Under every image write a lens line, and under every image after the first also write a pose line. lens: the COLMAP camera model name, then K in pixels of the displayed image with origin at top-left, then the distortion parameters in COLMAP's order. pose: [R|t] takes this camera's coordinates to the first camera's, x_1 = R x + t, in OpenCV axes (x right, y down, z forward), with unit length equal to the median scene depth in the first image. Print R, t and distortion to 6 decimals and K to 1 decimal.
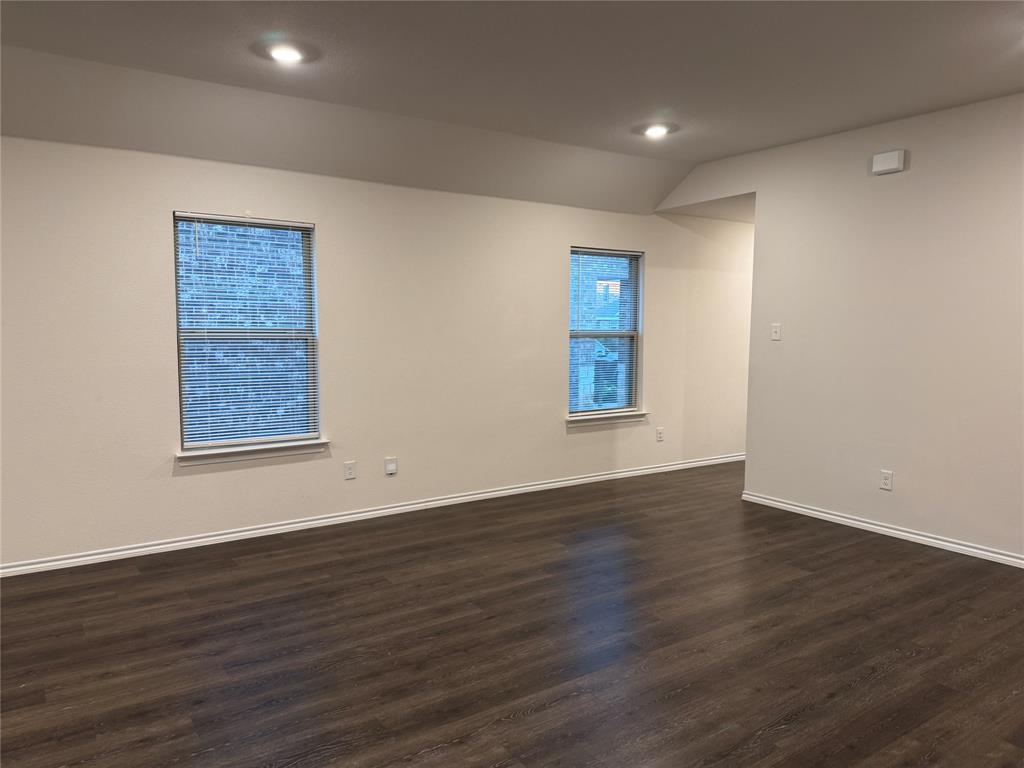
lens RADIAL K [[722.9, 0, 506.6], [0, 722.9, 379.9], [0, 0, 1]] dist [0.119823, -0.177404]
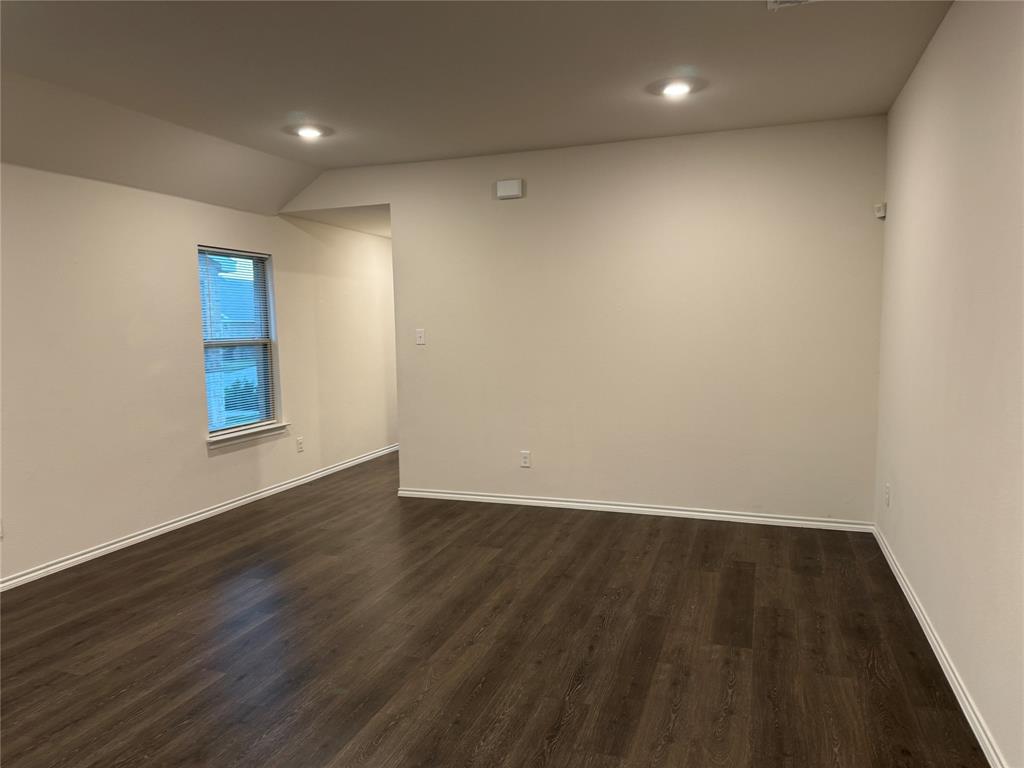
lens RADIAL K [[722.9, 0, 506.6], [0, 722.9, 379.9], [0, 0, 1]] dist [0.119823, -0.177404]
pose [[0.808552, -0.066864, 0.584613, -0.173109], [0.069046, 0.997440, 0.018585, -0.013456], [-0.584359, 0.025338, 0.811099, 0.071081]]
